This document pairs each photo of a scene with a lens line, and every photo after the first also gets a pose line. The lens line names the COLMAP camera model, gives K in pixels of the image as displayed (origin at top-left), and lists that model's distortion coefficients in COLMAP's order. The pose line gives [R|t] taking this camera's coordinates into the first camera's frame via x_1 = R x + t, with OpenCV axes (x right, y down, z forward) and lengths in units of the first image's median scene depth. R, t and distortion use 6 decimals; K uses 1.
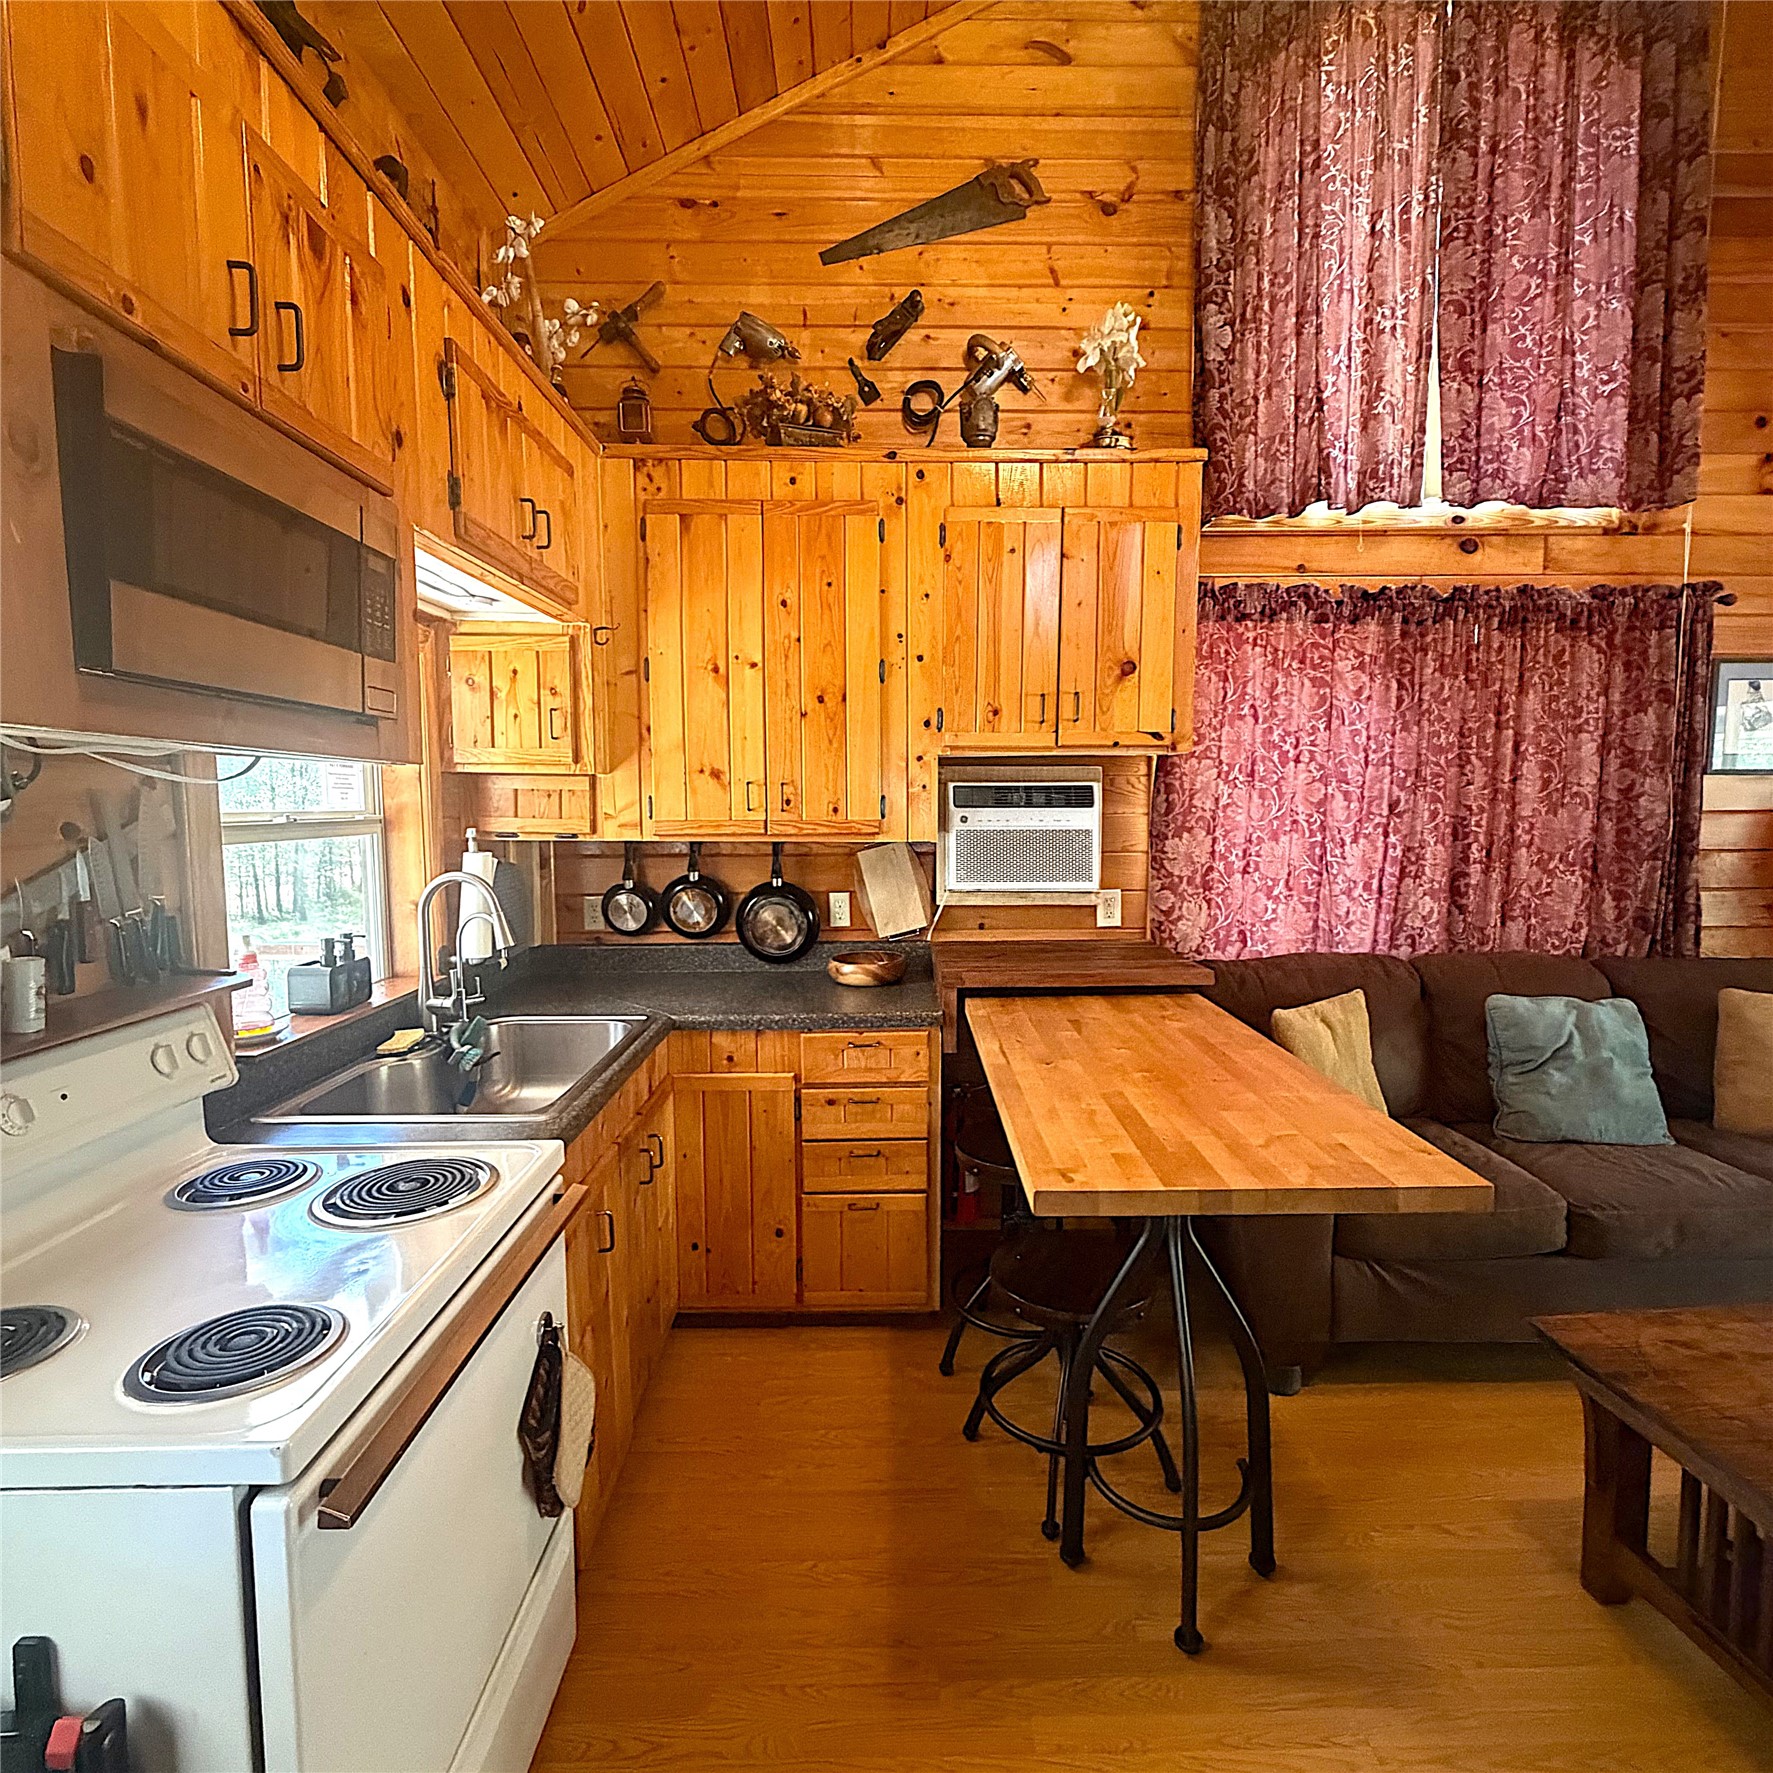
lens RADIAL K [[942.1, 0, 883.1], [0, 942.1, 882.9], [0, 0, 1]] dist [-0.001232, 0.000571]
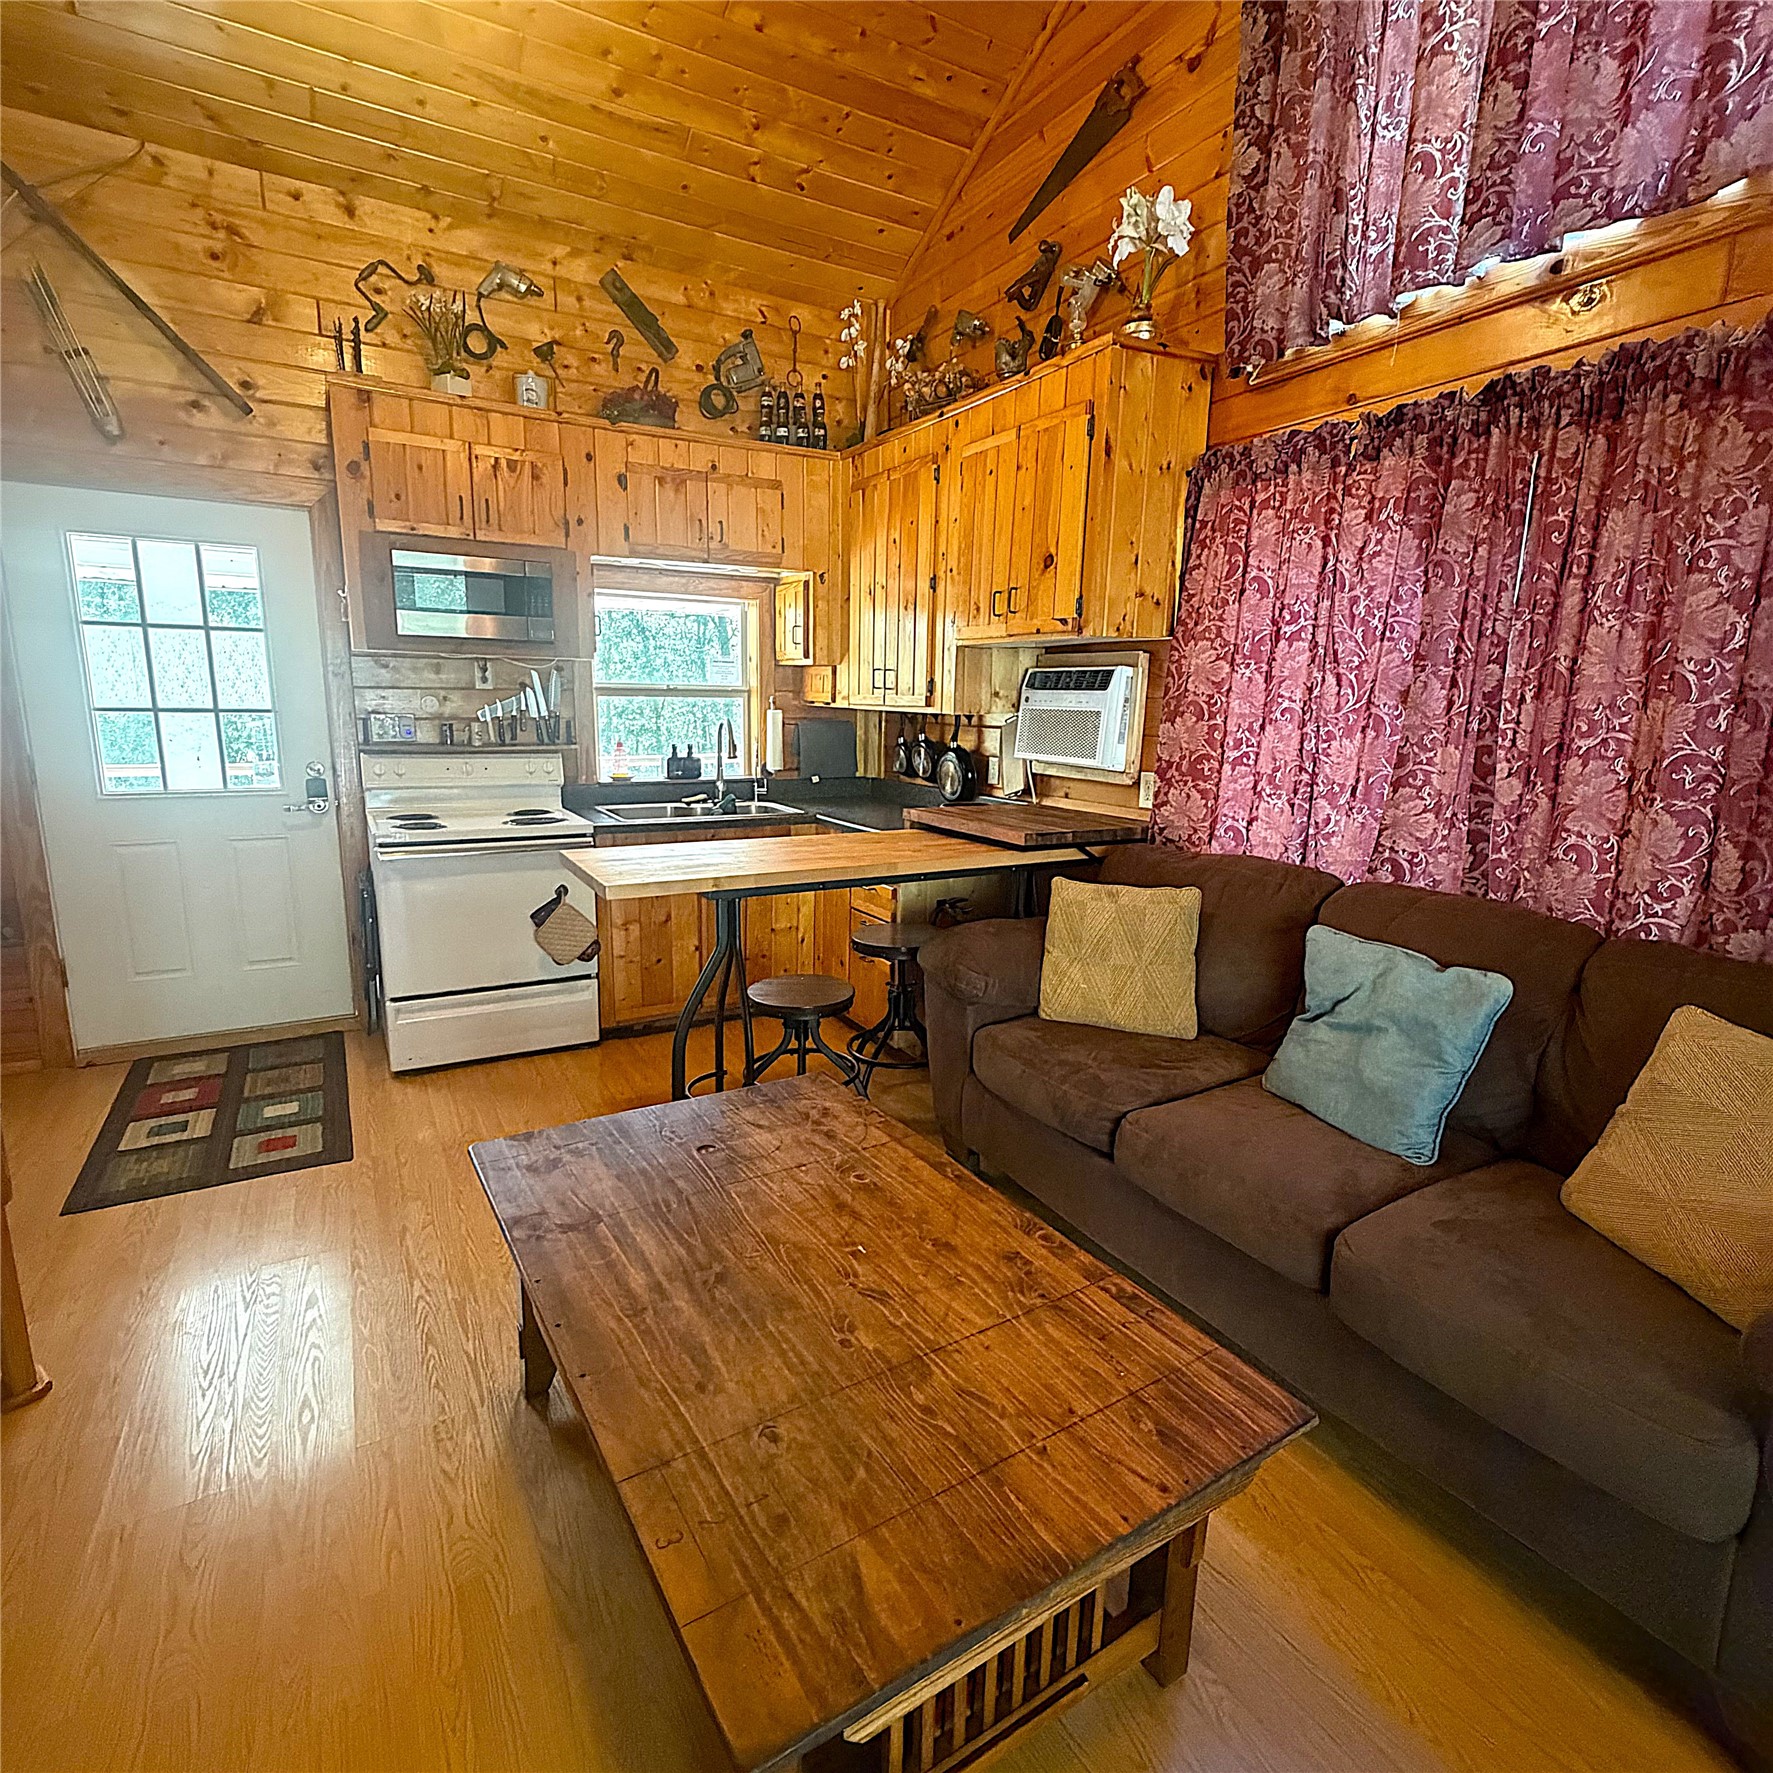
lens RADIAL K [[942.1, 0, 885.9], [0, 942.1, 881.6], [0, 0, 1]] dist [-0.001232, 0.000571]
pose [[0.487651, 0.181134, -0.854042, 1.095779], [-0.096598, 0.983428, 0.153419, -0.006327], [0.867678, 0.007684, 0.497067, 0.257300]]
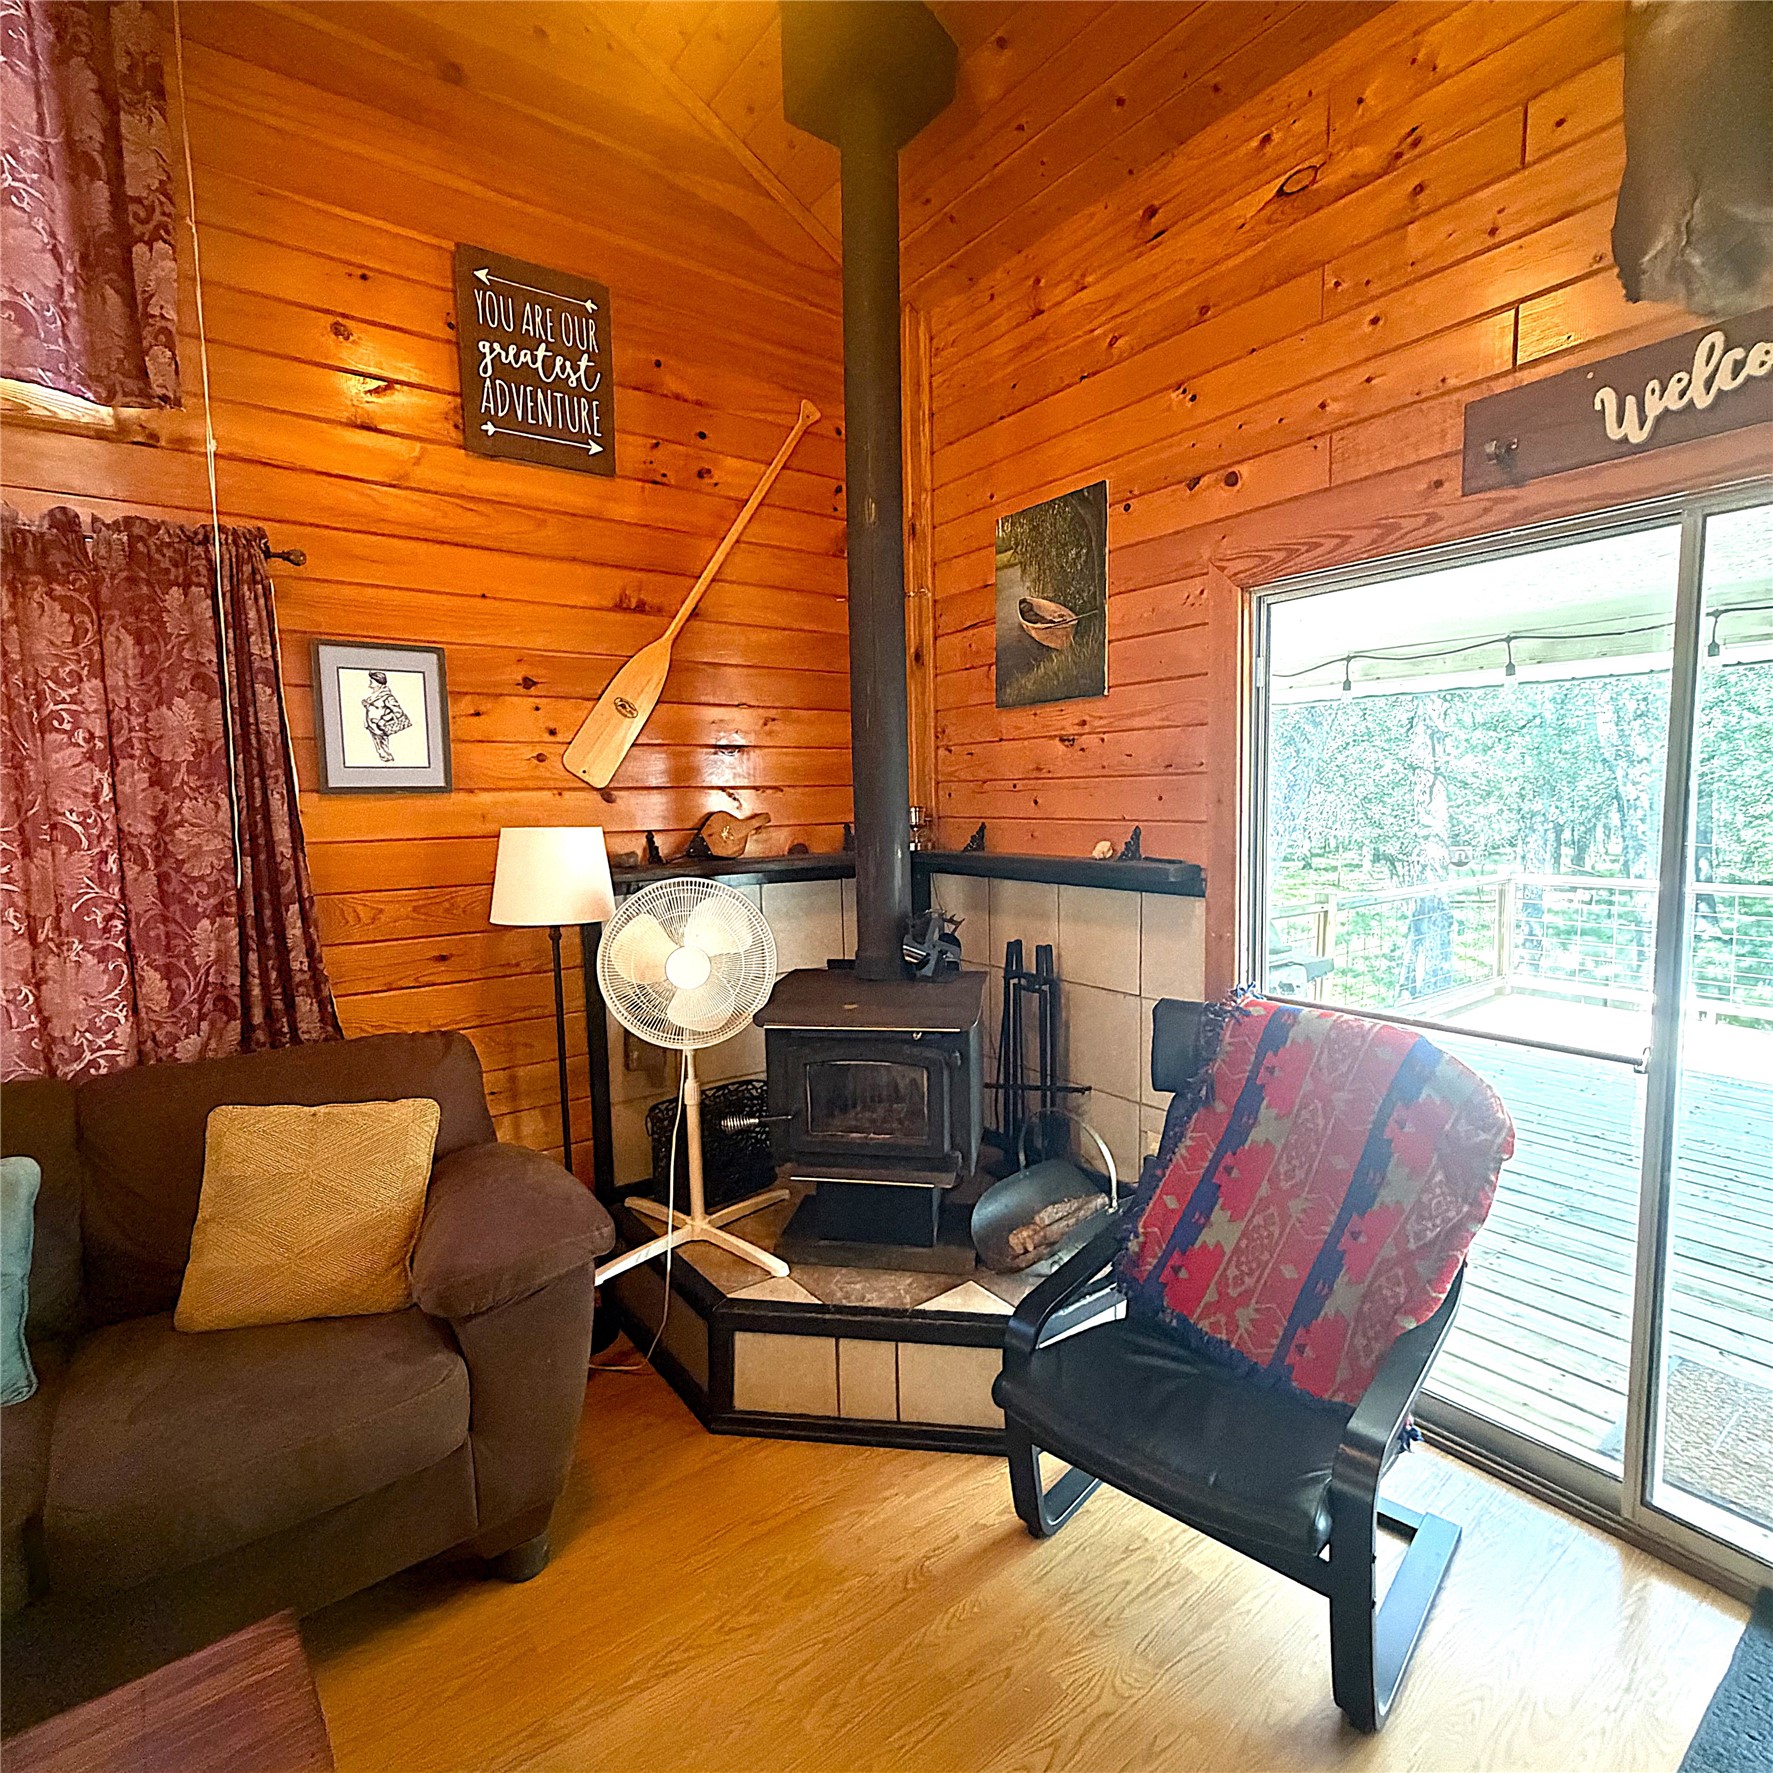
lens RADIAL K [[942.1, 0, 885.6], [0, 942.1, 883.7], [0, 0, 1]] dist [-0.001232, 0.000571]
pose [[0.809383, -0.065694, 0.583596, 0.864154], [0.068833, 0.997486, 0.016821, -0.027882], [-0.583234, 0.026556, 0.811870, 0.146684]]
